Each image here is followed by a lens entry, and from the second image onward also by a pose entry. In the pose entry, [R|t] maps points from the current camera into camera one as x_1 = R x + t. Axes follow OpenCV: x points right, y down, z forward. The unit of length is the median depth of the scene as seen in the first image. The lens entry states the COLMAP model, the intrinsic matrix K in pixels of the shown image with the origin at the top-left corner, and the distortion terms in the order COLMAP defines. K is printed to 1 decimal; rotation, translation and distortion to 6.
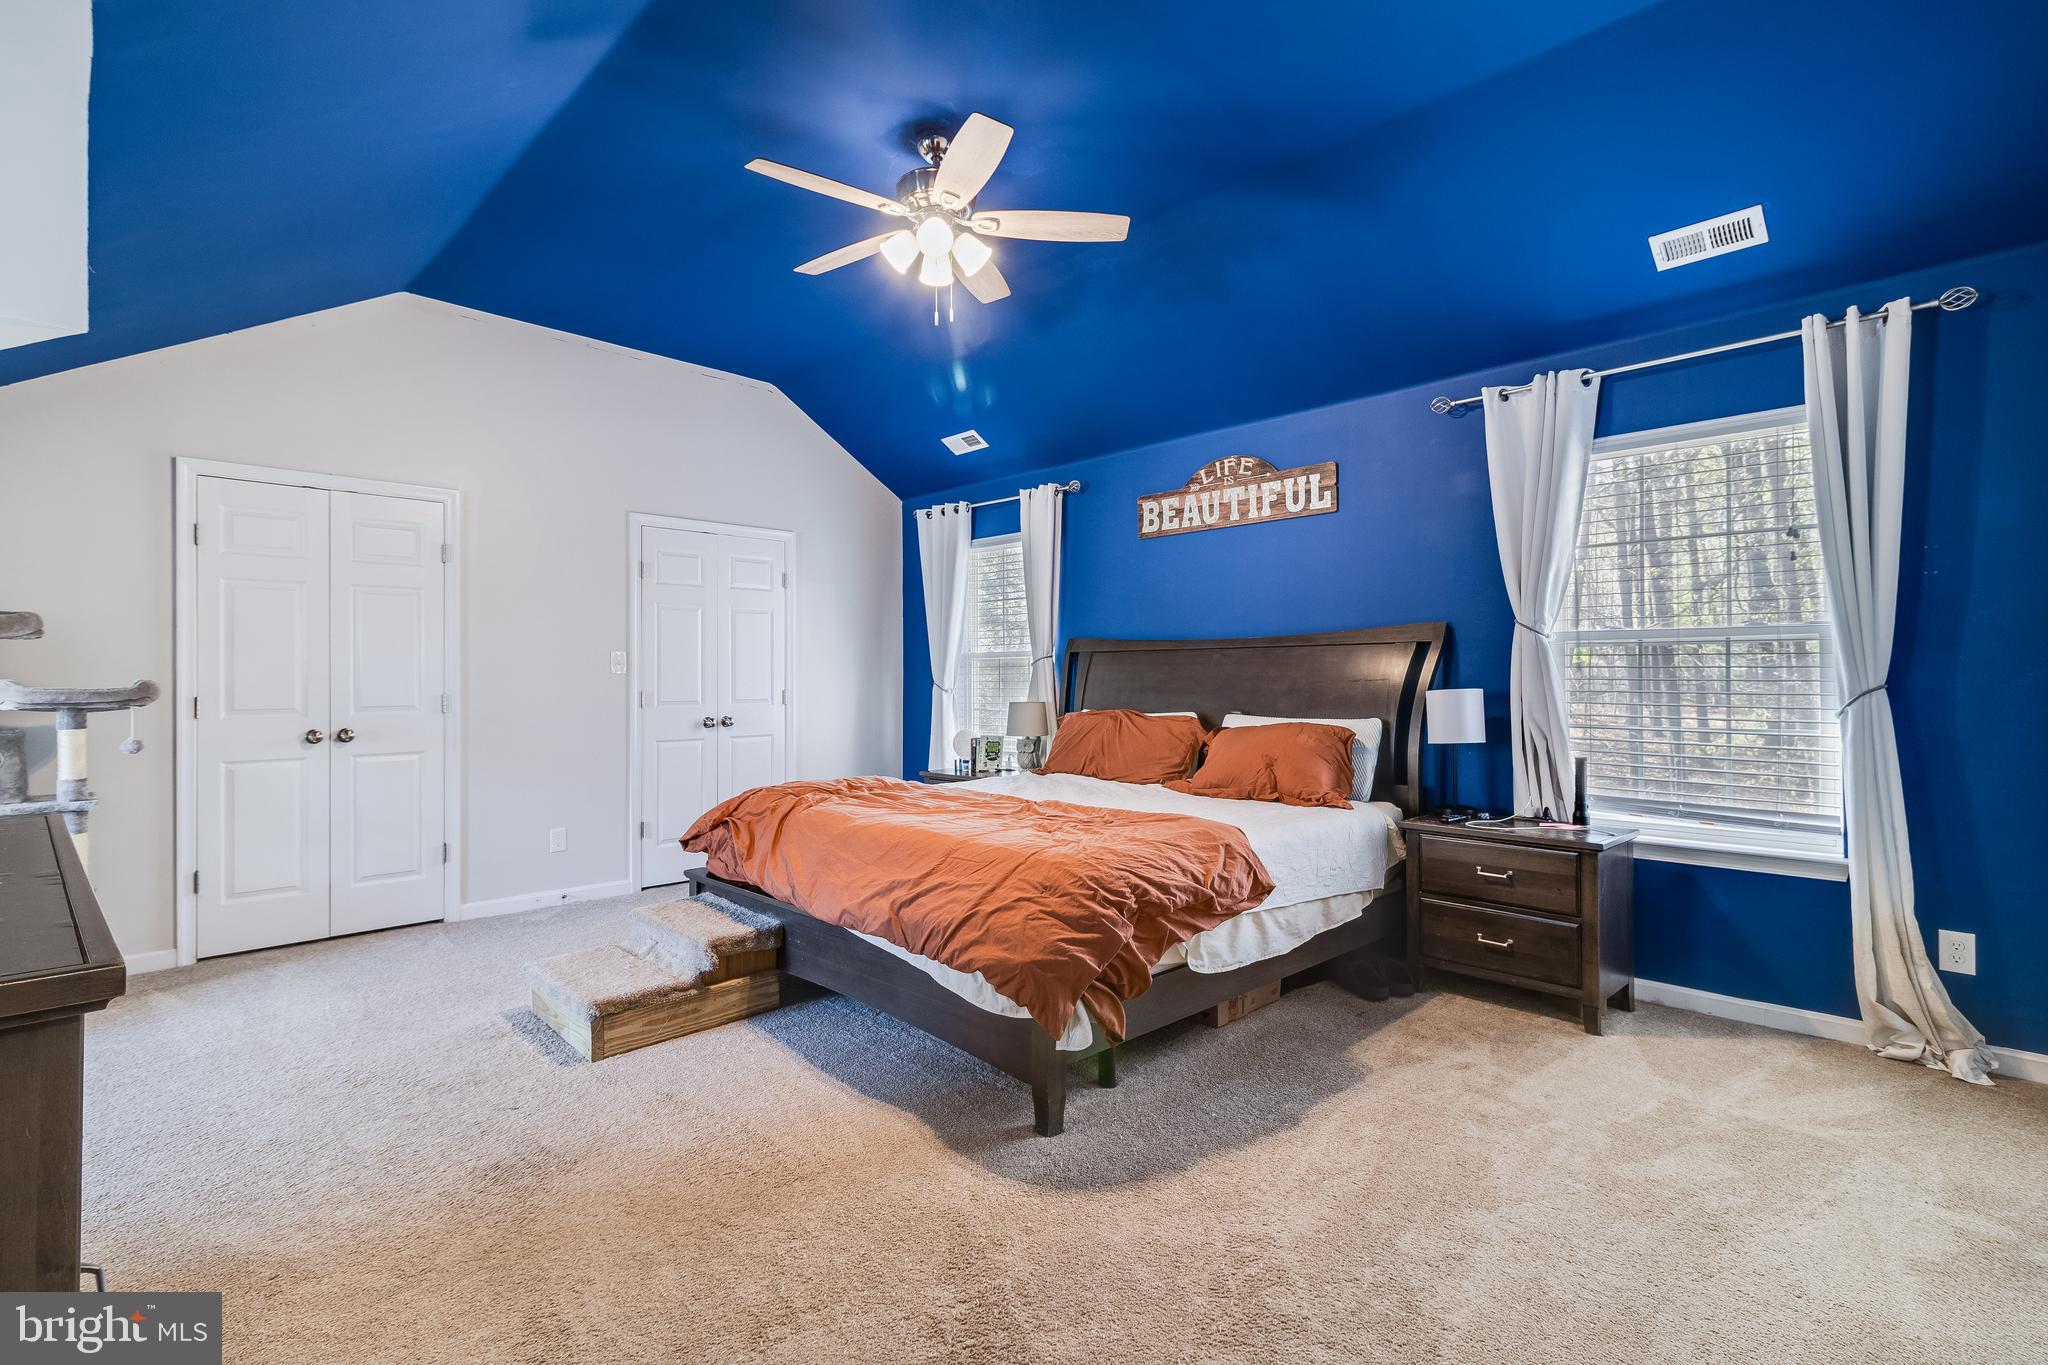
lens RADIAL K [[949.6, 0, 1033.2], [0, 949.6, 688.4], [0, 0, 1]] dist [0.003308, 0.000765]
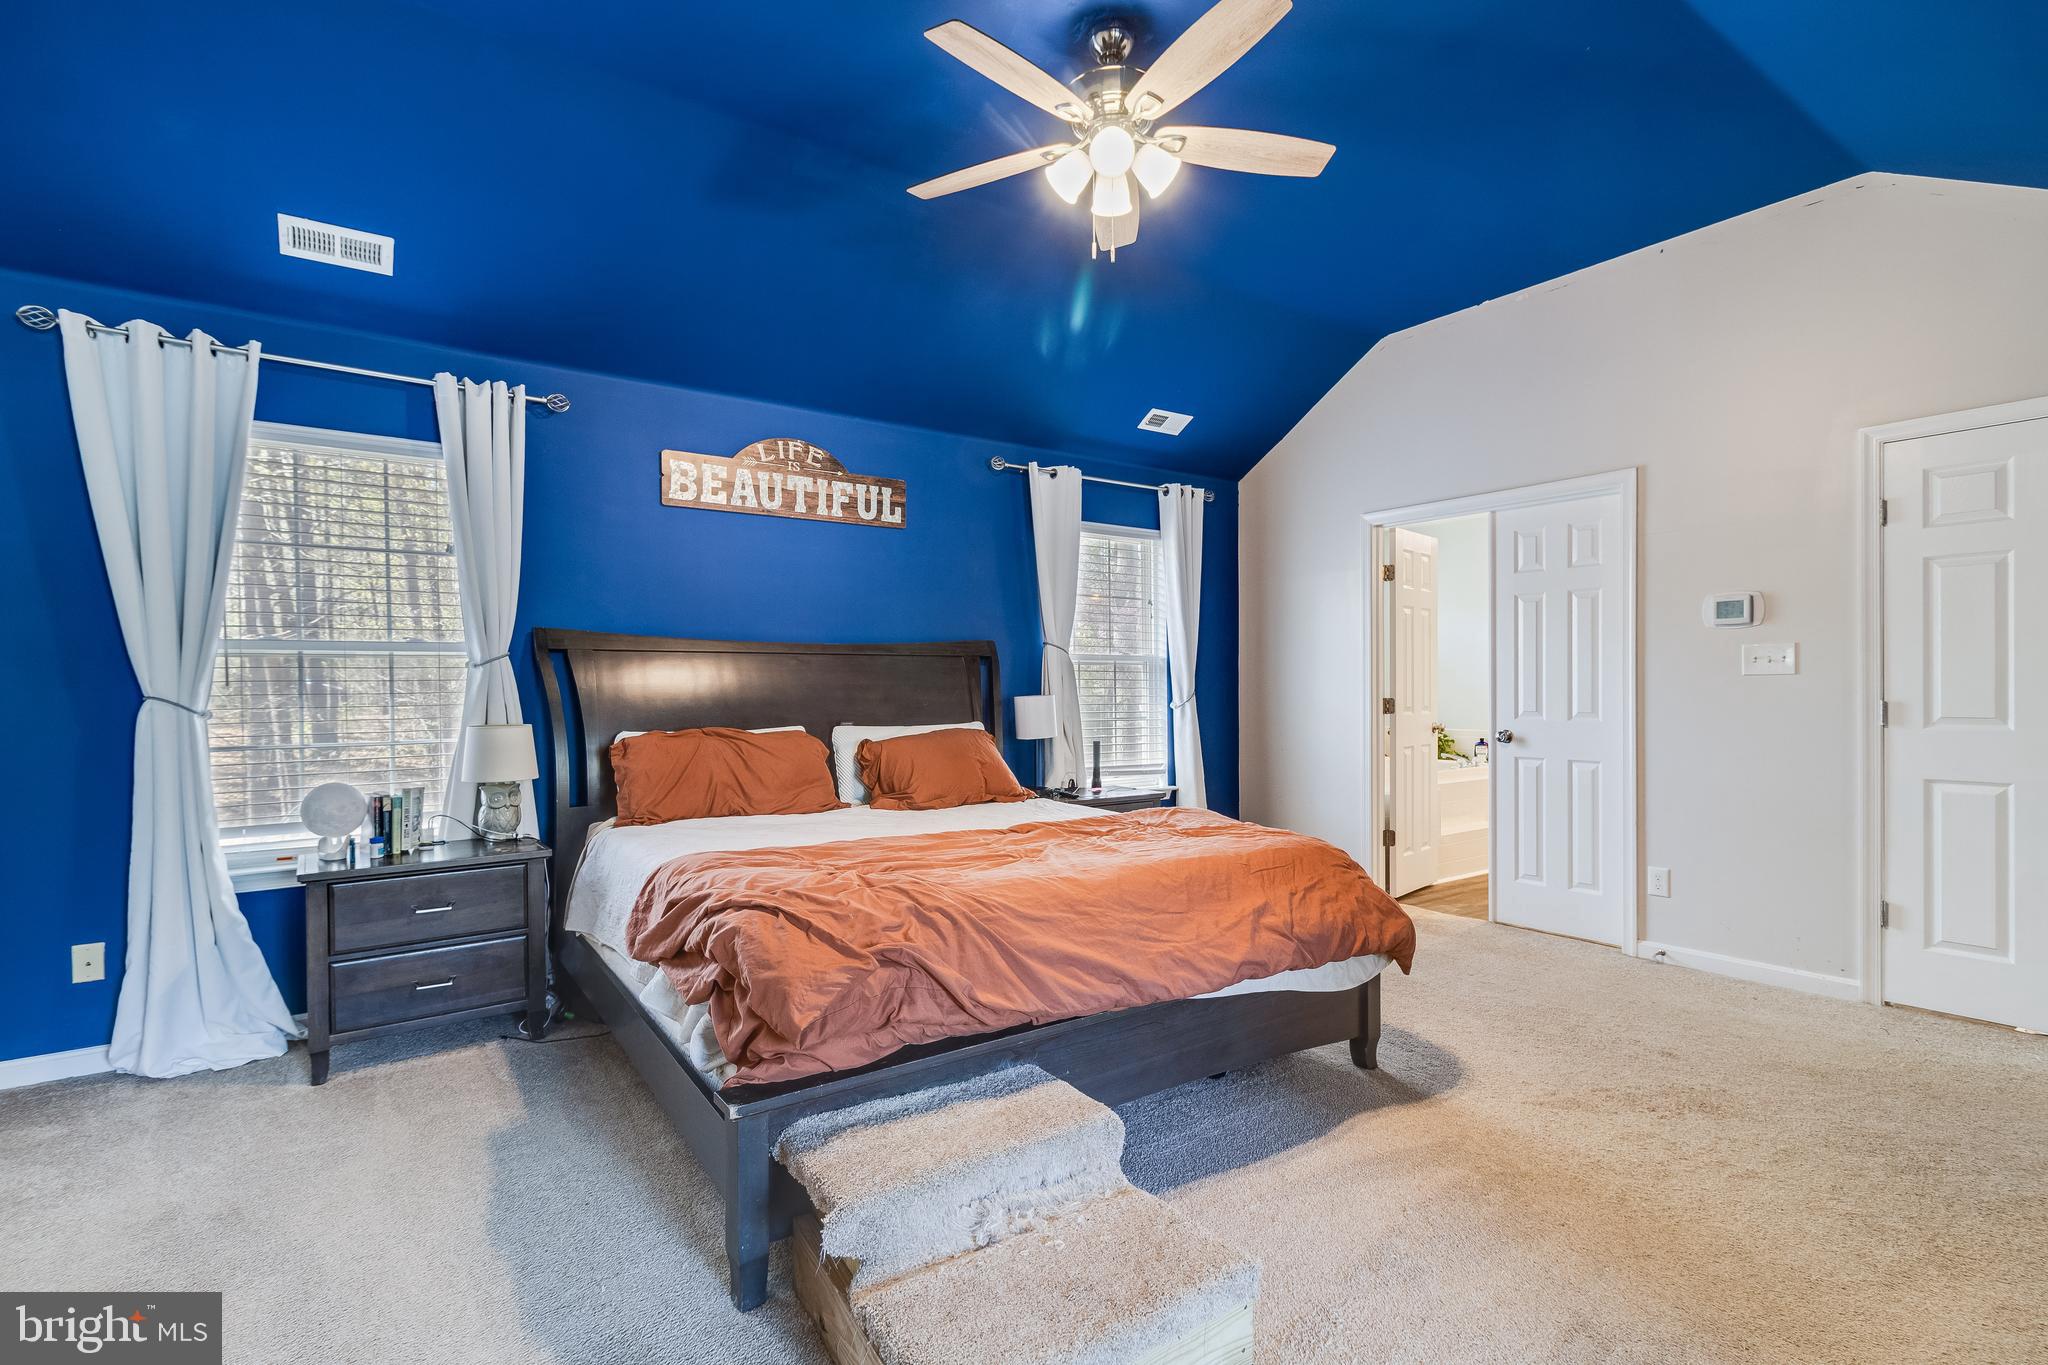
lens RADIAL K [[949.6, 0, 1033.2], [0, 949.6, 688.4], [0, 0, 1]] dist [0.003308, 0.000765]
pose [[0.161949, 0.000976, 0.986799, -0.643276], [0.016086, 0.999864, -0.003628, -0.003578], [-0.986668, 0.016461, 0.161912, 0.643244]]
